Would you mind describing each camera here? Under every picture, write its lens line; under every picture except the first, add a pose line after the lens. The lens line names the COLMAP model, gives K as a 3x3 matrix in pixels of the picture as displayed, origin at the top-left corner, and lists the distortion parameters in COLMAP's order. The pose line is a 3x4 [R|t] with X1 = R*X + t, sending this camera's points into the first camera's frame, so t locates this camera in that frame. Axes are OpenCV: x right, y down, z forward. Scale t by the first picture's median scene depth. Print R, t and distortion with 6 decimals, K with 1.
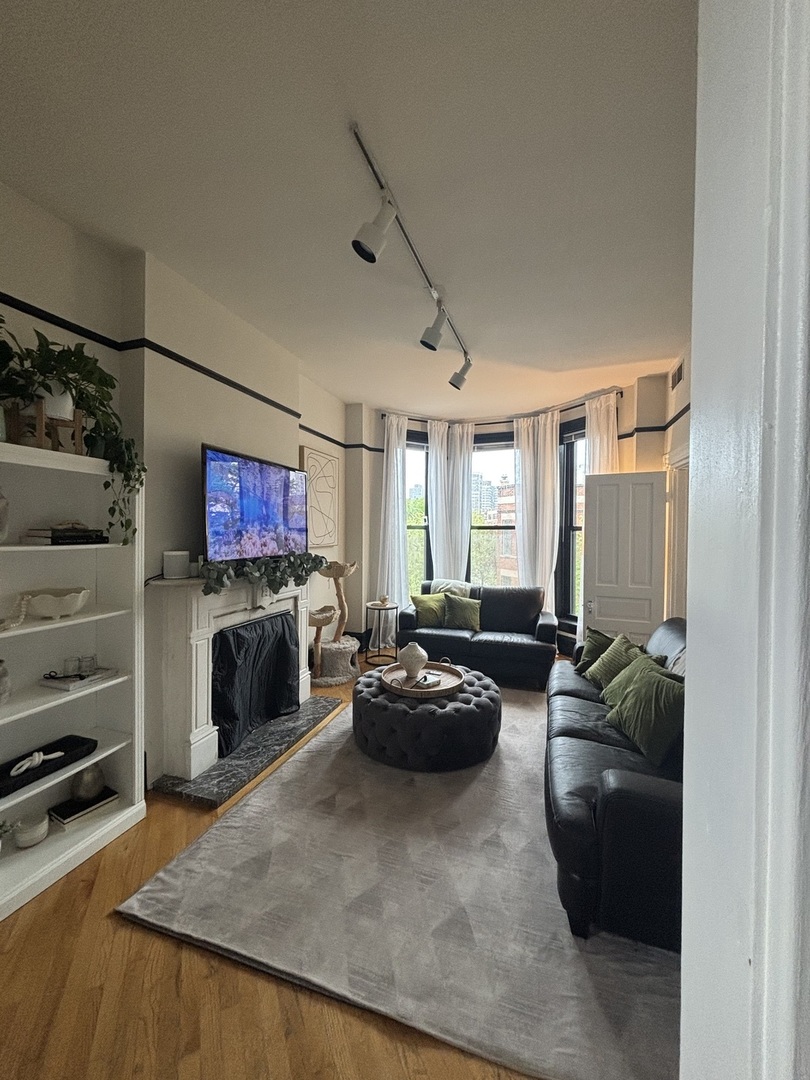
lens RADIAL K [[431.1, 0, 405.1], [0, 431.1, 541.7], [0, 0, 1]] dist [0.004766, 0.000700]
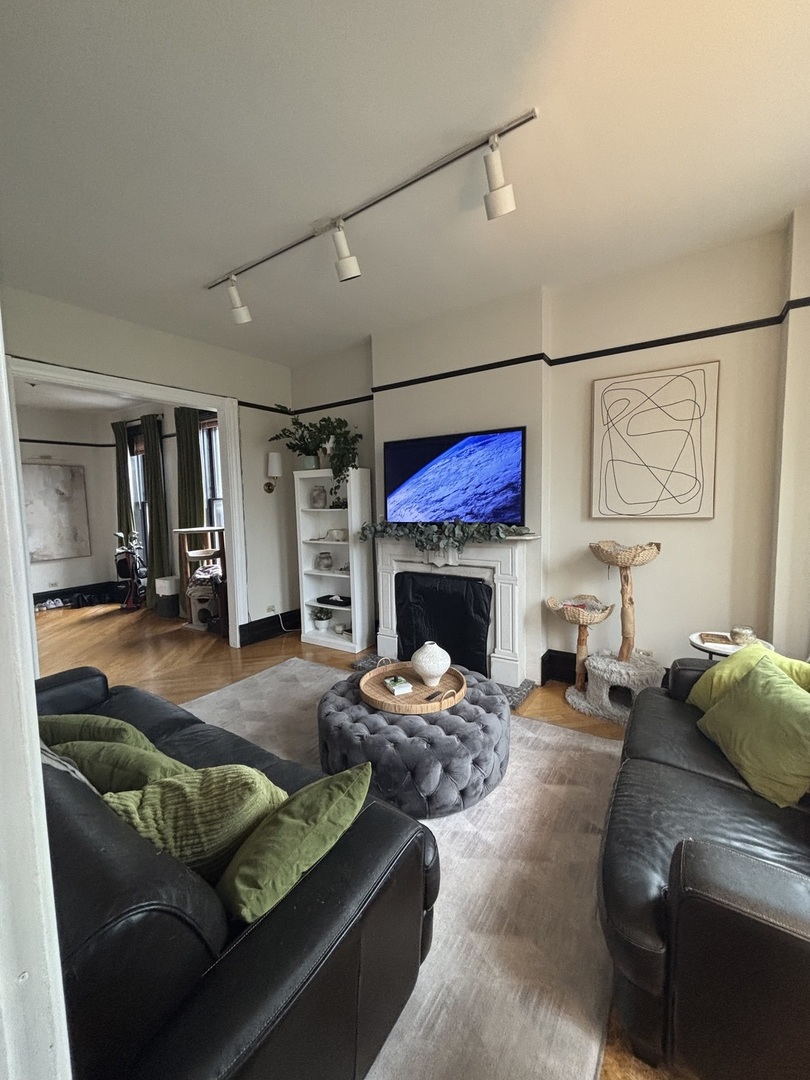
lens RADIAL K [[431.1, 0, 404.8], [0, 431.1, 539.1], [0, 0, 1]] dist [0.004766, 0.000700]
pose [[-0.272091, 0.076696, -0.959210, 1.035043], [-0.004240, 0.996713, 0.080898, -0.015108], [0.962262, 0.026079, -0.270871, 1.594299]]
